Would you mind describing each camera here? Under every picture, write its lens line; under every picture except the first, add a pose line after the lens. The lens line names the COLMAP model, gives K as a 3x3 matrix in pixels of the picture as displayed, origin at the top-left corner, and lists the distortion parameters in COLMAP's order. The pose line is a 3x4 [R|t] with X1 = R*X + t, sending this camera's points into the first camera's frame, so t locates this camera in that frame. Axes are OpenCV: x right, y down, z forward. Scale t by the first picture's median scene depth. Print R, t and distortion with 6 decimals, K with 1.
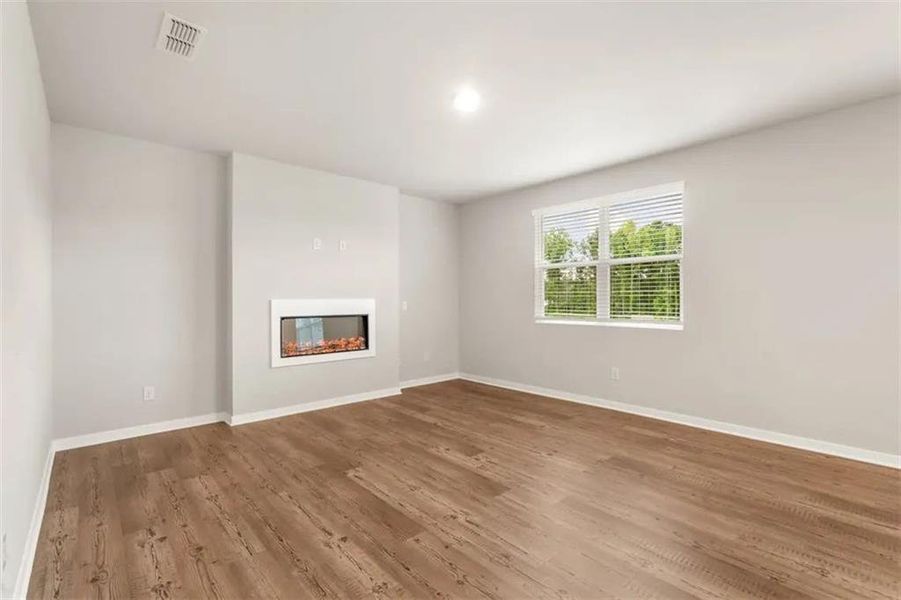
lens RADIAL K [[411.2, 0, 451.8], [0, 411.2, 304.4], [0, 0, 1]] dist [0.001236, 0.000744]
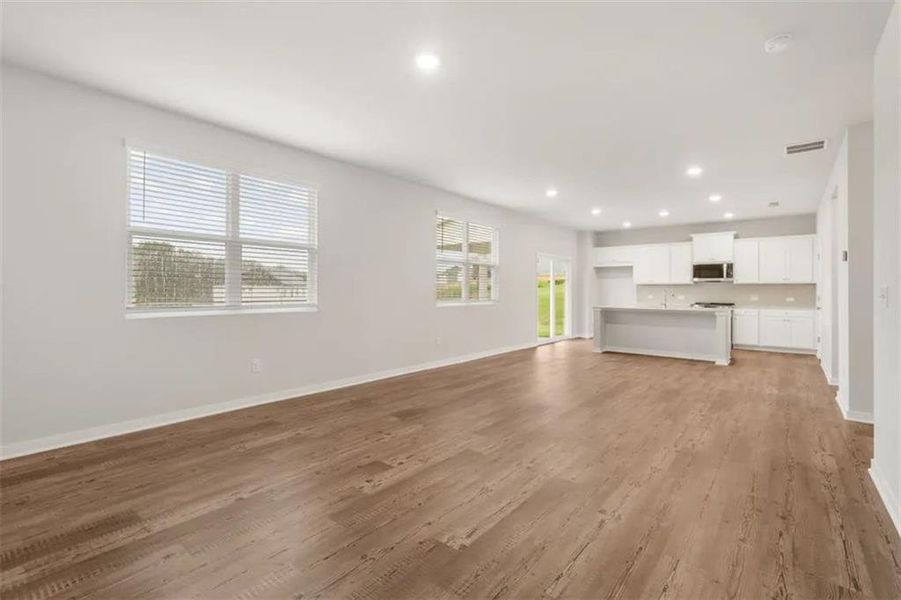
lens RADIAL K [[411.2, 0, 451.0], [0, 411.2, 295.0], [0, 0, 1]] dist [0.001236, 0.000744]
pose [[-0.158387, -0.005857, 0.987360, -0.741510], [0.003486, 0.999973, 0.006491, 0.010584], [-0.987371, 0.004470, -0.158362, 0.934406]]
